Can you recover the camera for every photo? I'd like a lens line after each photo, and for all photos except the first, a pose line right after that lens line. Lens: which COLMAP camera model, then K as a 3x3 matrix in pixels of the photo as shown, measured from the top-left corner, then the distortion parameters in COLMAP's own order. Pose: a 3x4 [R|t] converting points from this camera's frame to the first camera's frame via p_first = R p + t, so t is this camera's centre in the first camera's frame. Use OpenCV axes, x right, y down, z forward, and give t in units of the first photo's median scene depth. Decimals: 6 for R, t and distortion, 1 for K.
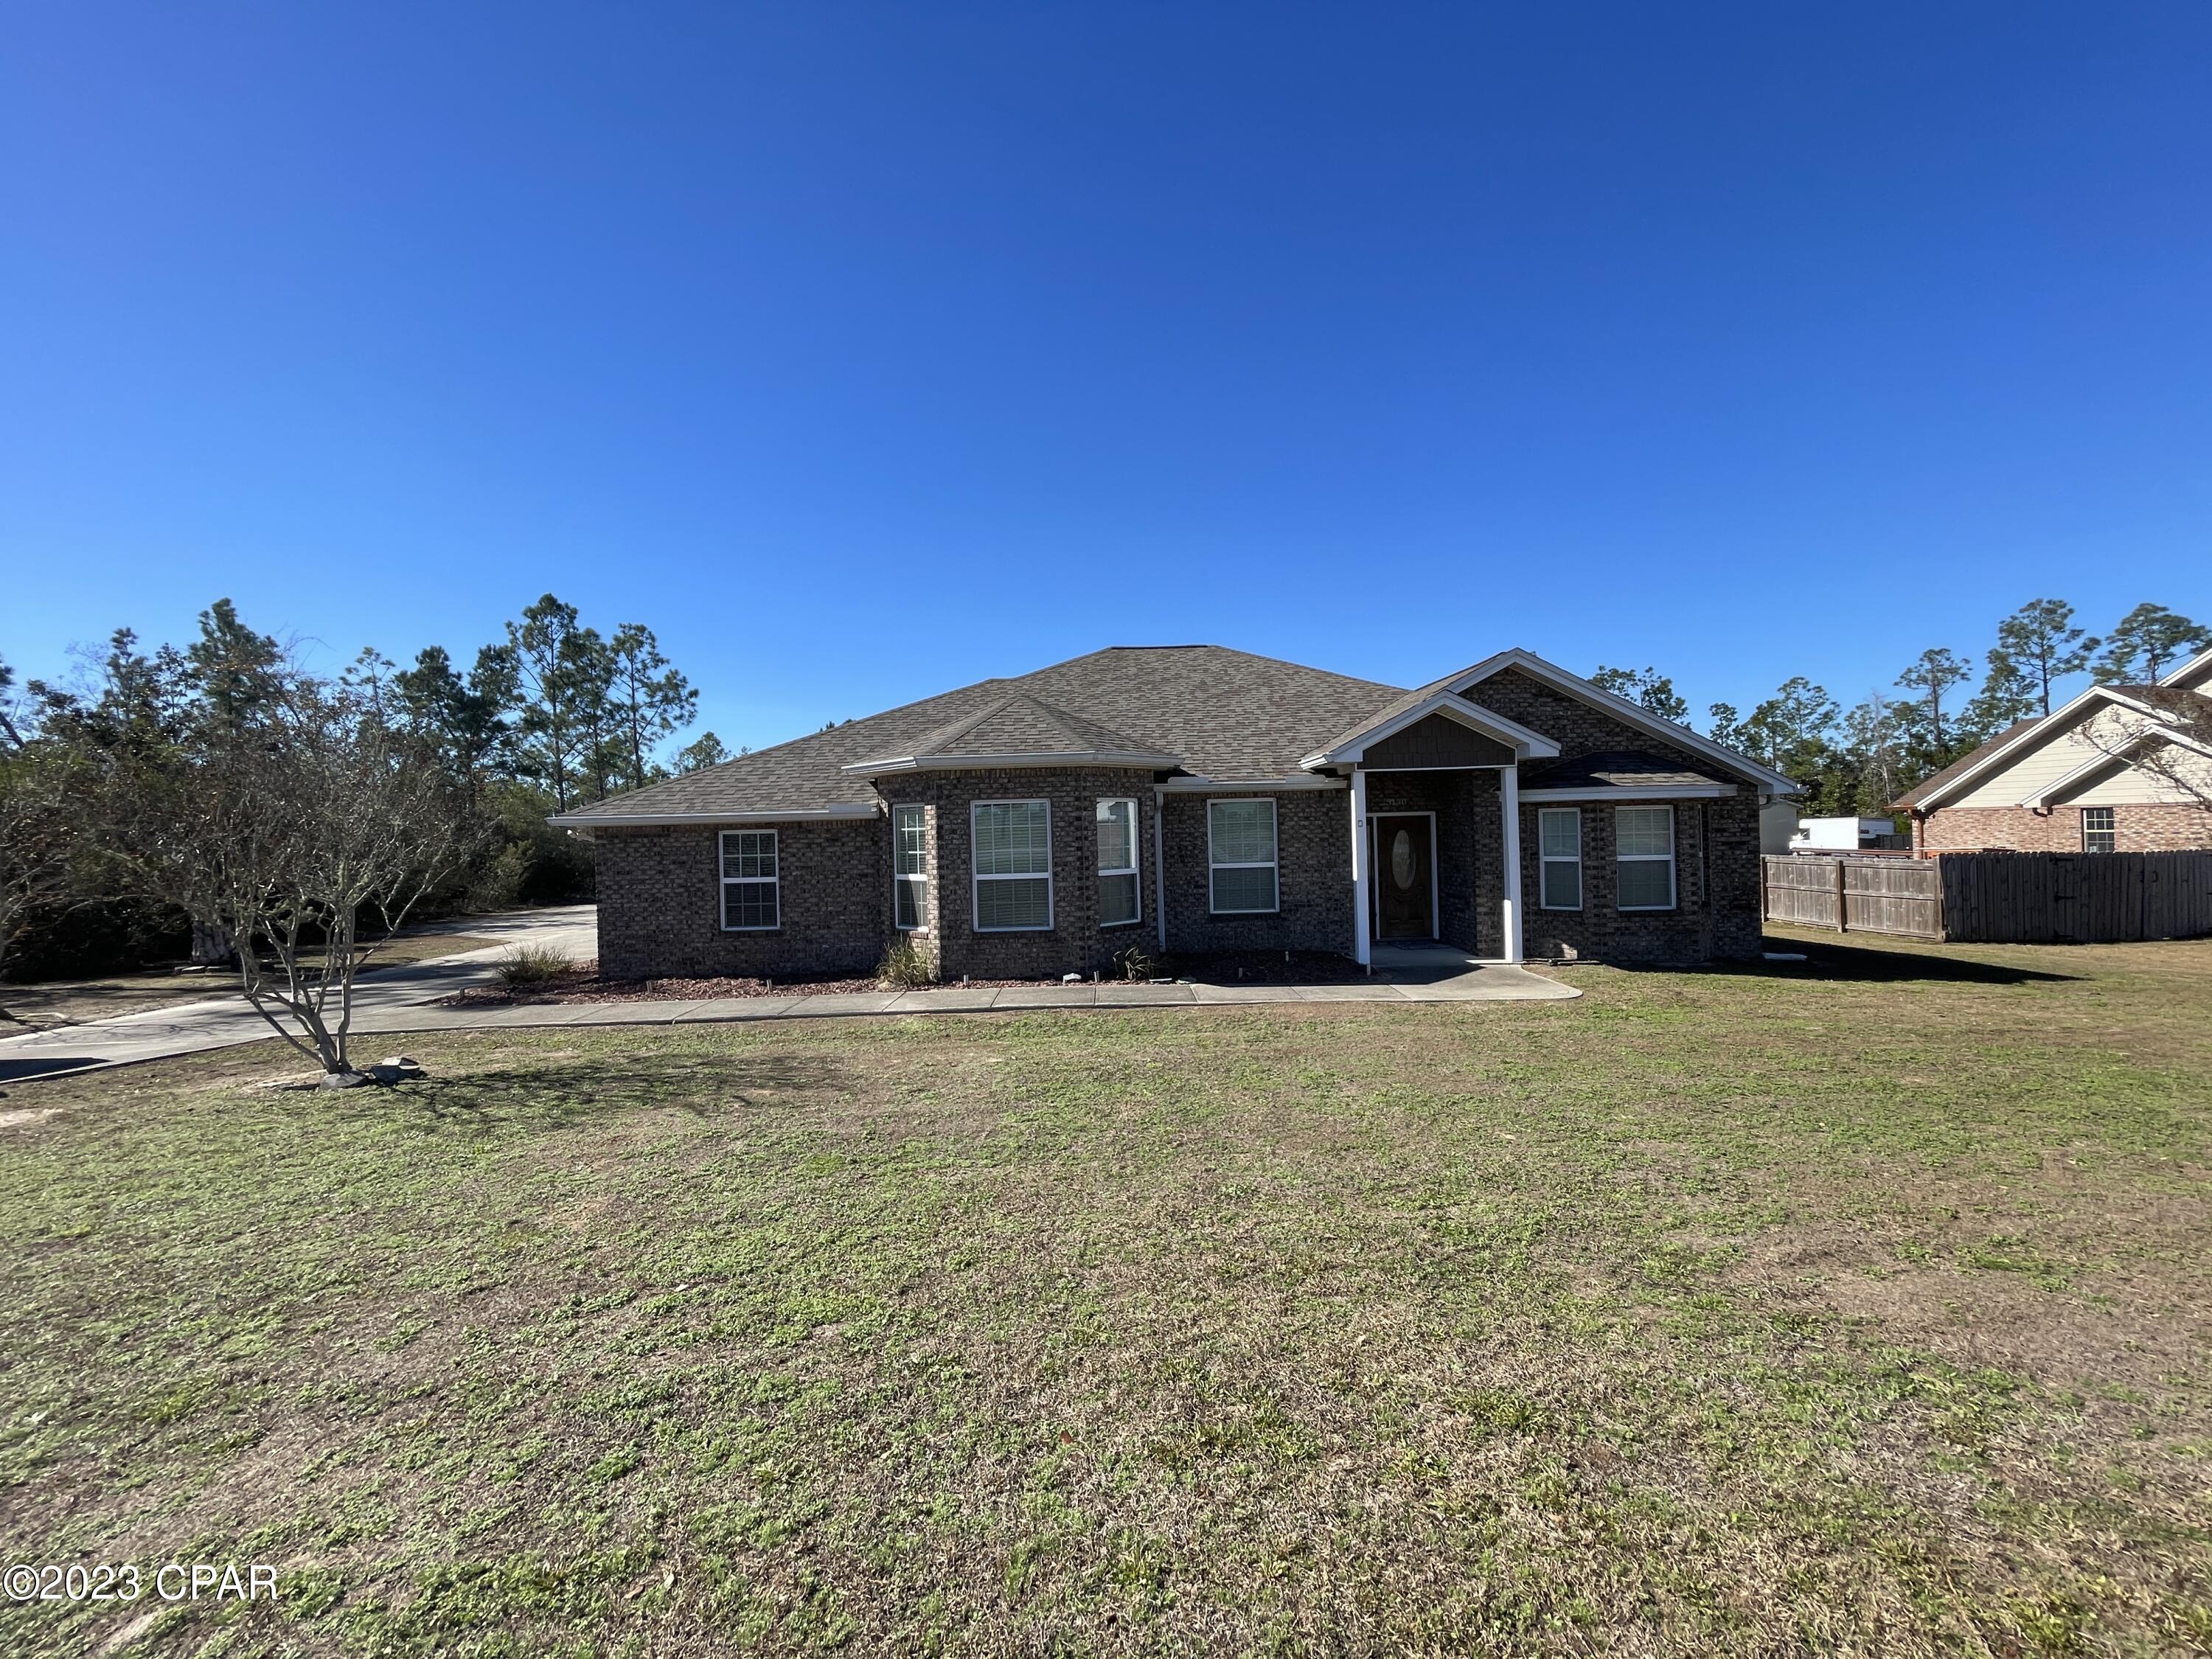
lens RADIAL K [[896.7, 0, 1104.5], [0, 896.7, 838.7], [0, 0, 1]] dist [-0.005127, 0.000426]
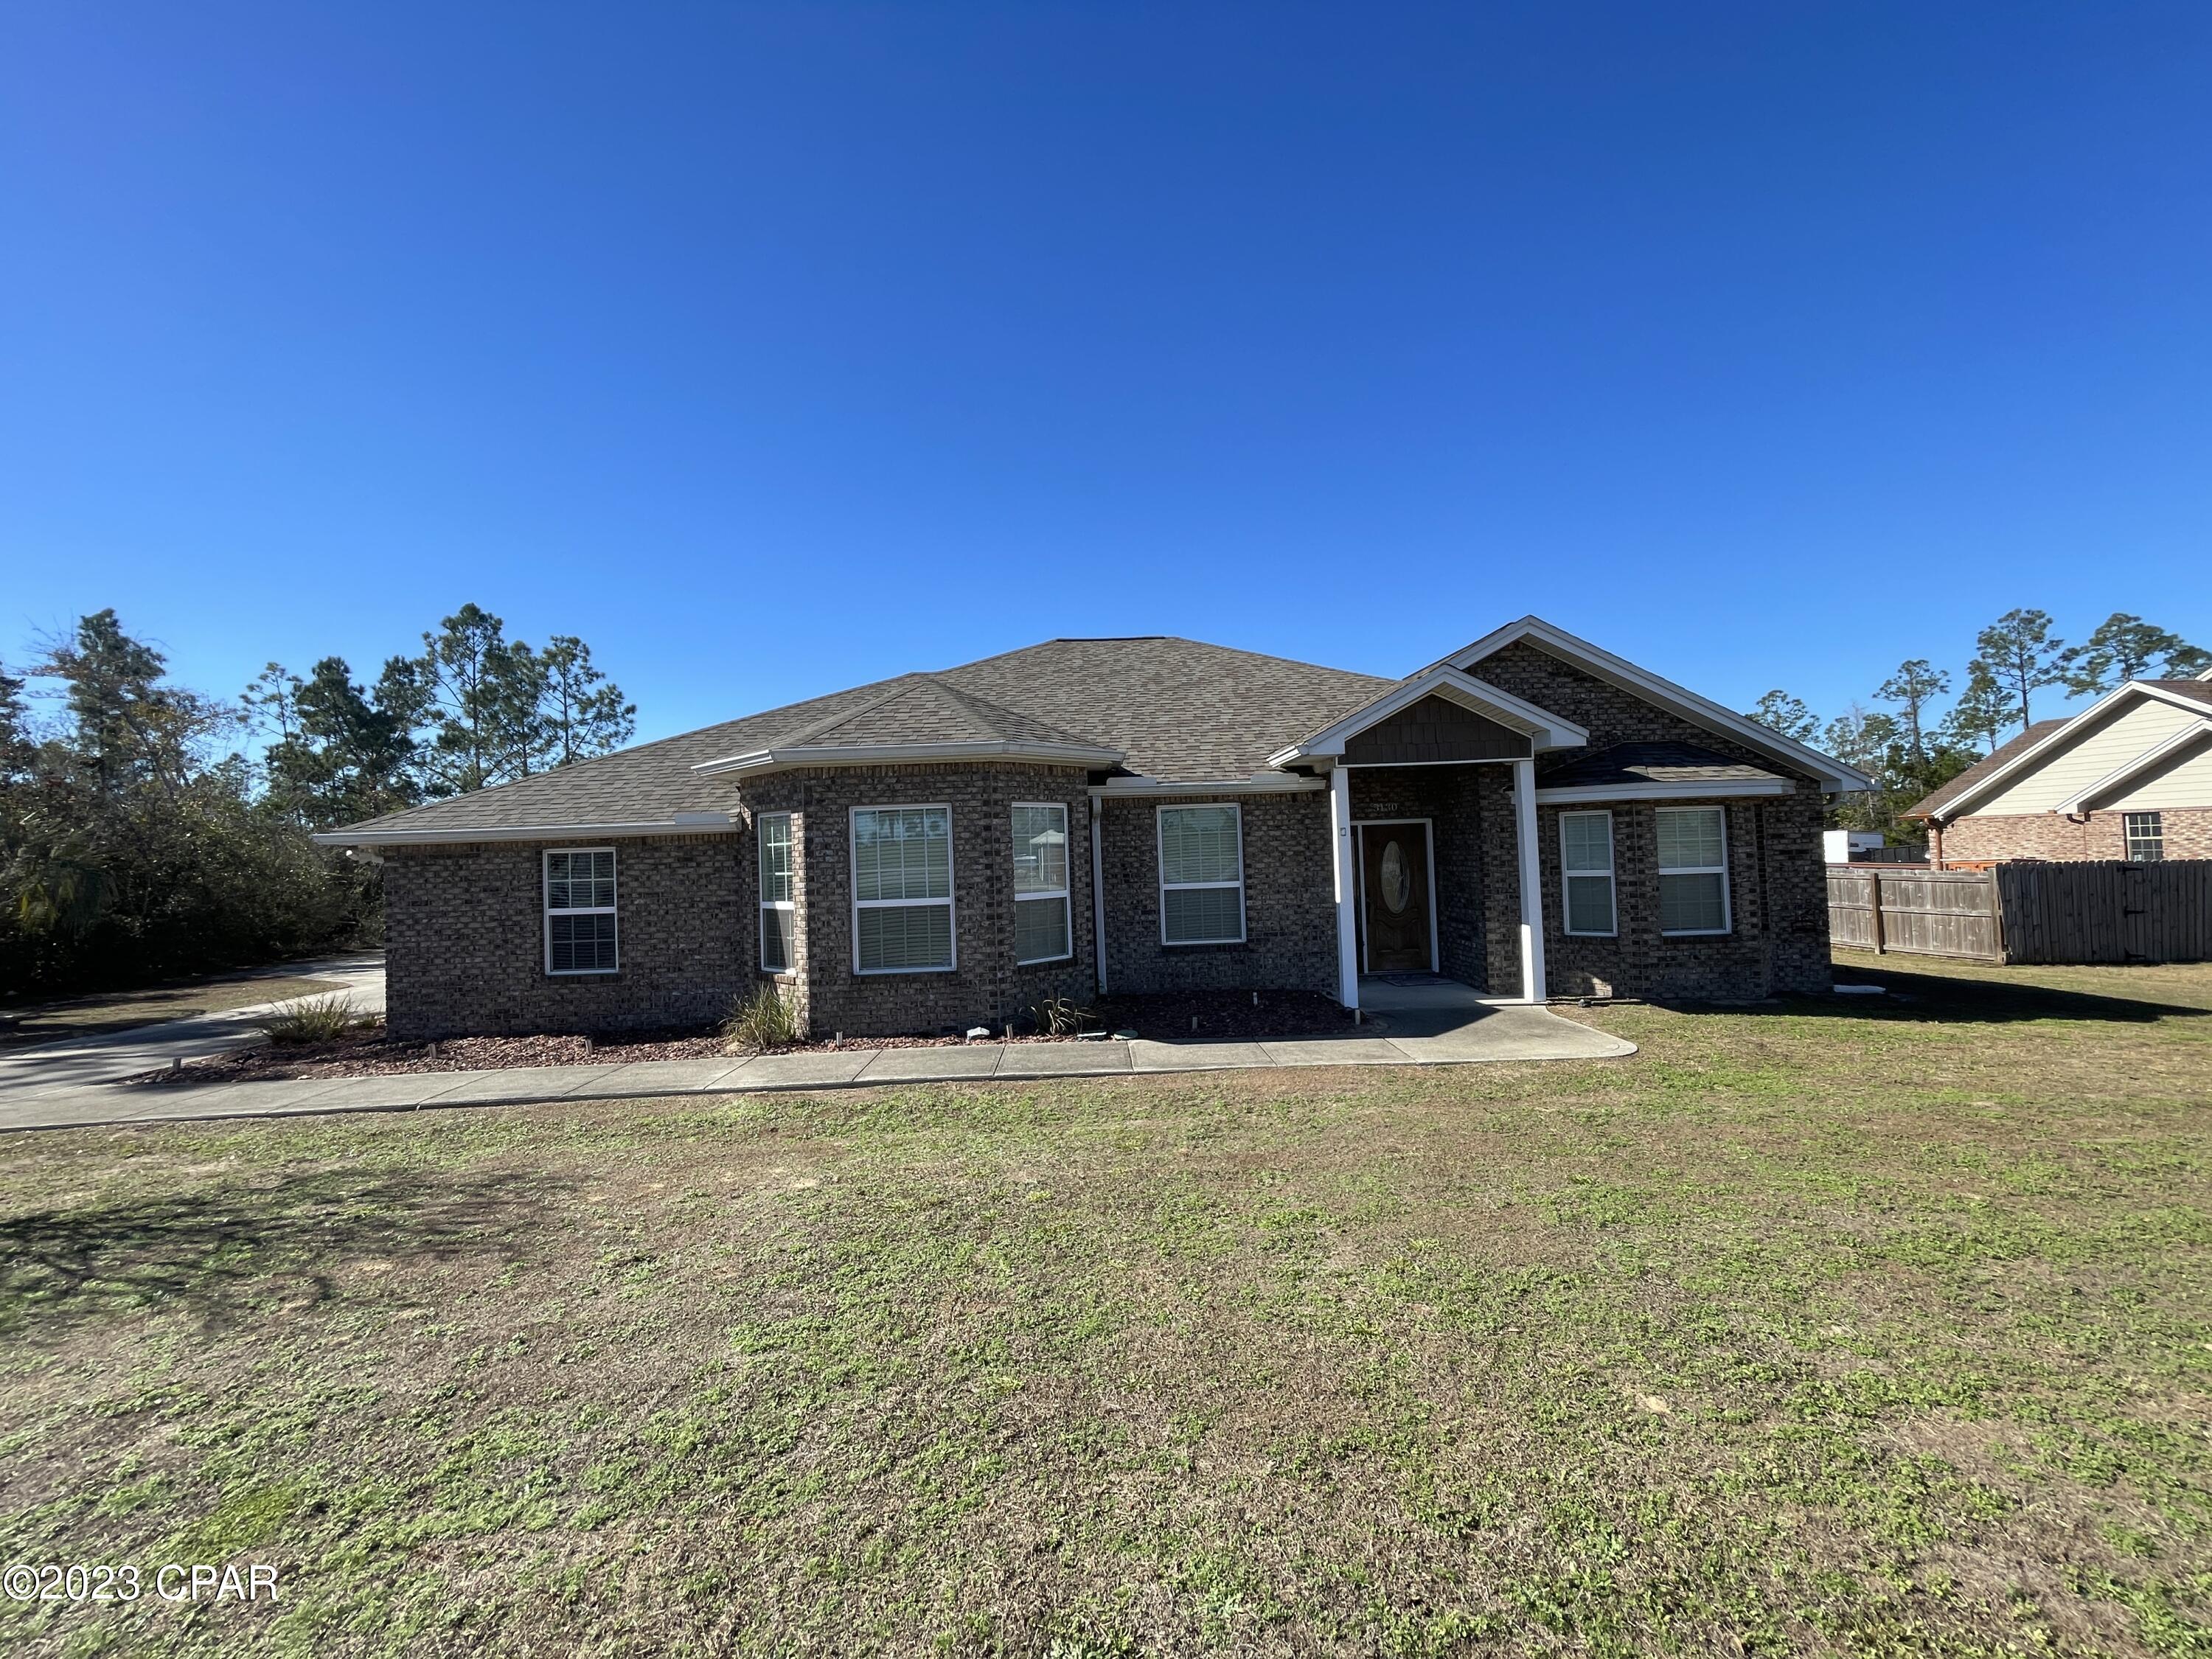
lens RADIAL K [[896.7, 0, 1106.9], [0, 896.7, 833.5], [0, 0, 1]] dist [-0.005127, 0.000426]
pose [[0.999648, -0.009777, 0.024657, 0.051101], [0.010561, 0.999436, -0.031876, 0.007619], [-0.024331, 0.032125, 0.999188, 0.193148]]
